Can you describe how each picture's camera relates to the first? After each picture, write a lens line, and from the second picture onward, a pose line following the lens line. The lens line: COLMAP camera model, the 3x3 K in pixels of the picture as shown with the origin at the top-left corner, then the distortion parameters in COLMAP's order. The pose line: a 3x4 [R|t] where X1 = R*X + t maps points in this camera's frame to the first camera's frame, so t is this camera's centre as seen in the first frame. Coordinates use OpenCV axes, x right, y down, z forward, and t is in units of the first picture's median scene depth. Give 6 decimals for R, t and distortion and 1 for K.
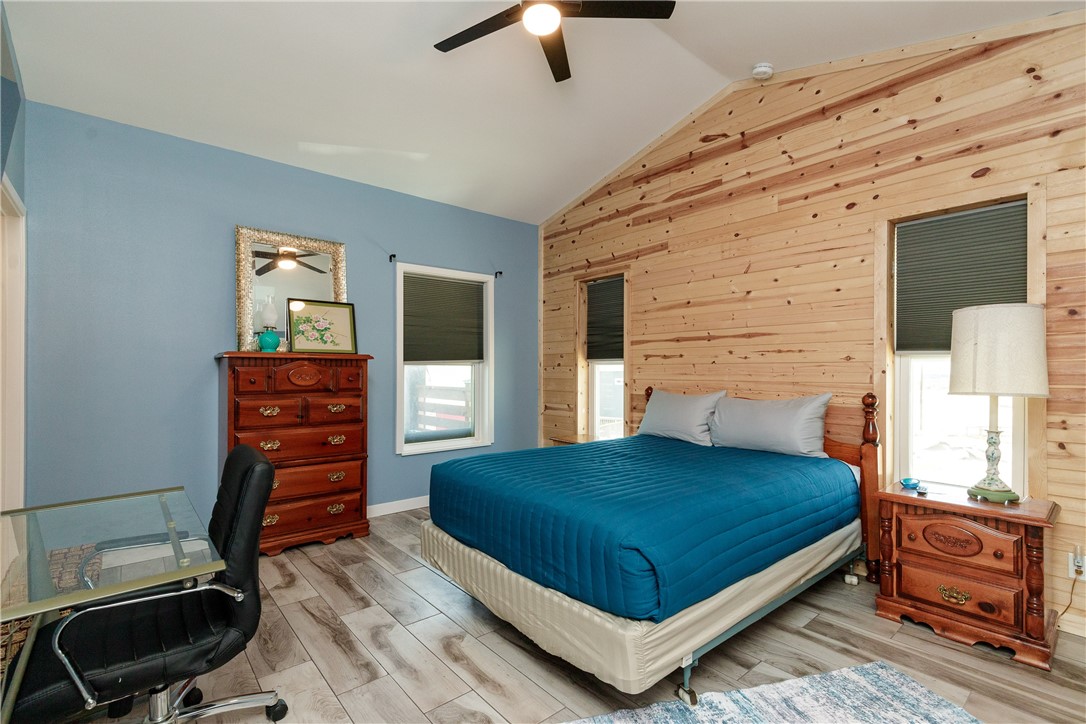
lens RADIAL K [[500.3, 0, 543.0], [0, 500.3, 362.0], [0, 0, 1]] dist [0.003665, 0.000368]
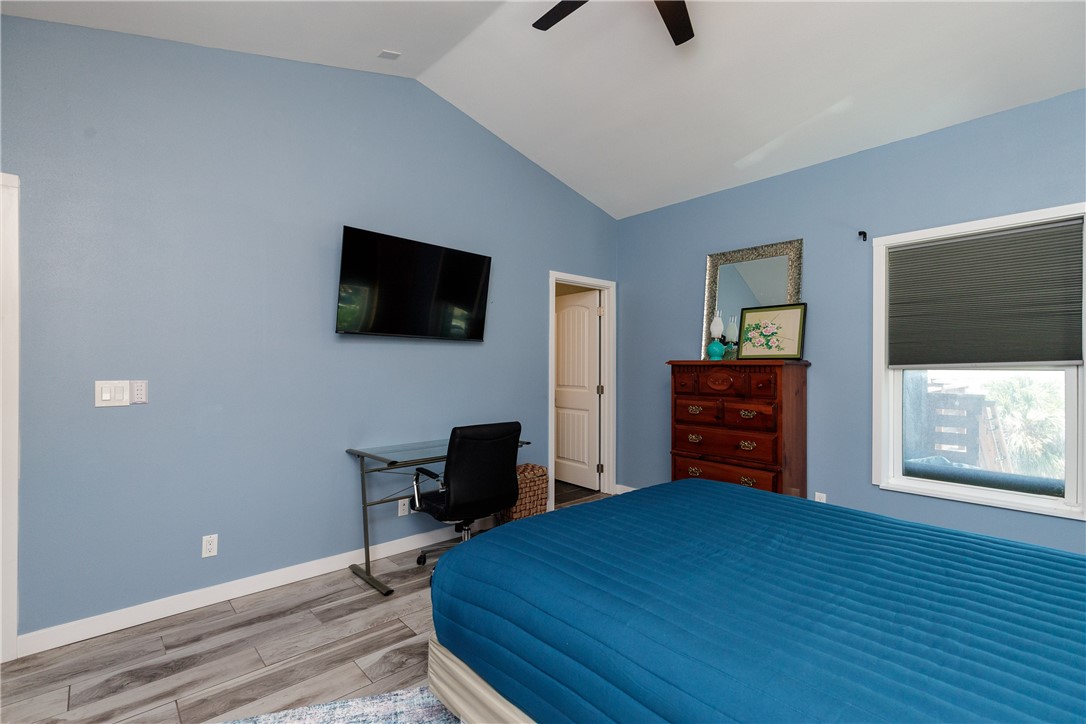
lens RADIAL K [[500.3, 0, 543.0], [0, 500.3, 362.0], [0, 0, 1]] dist [0.003665, 0.000368]
pose [[0.014986, -0.009348, -0.999844, 0.572346], [0.014760, 0.999849, -0.009127, -0.008796], [0.999779, -0.014621, 0.015121, 0.559365]]
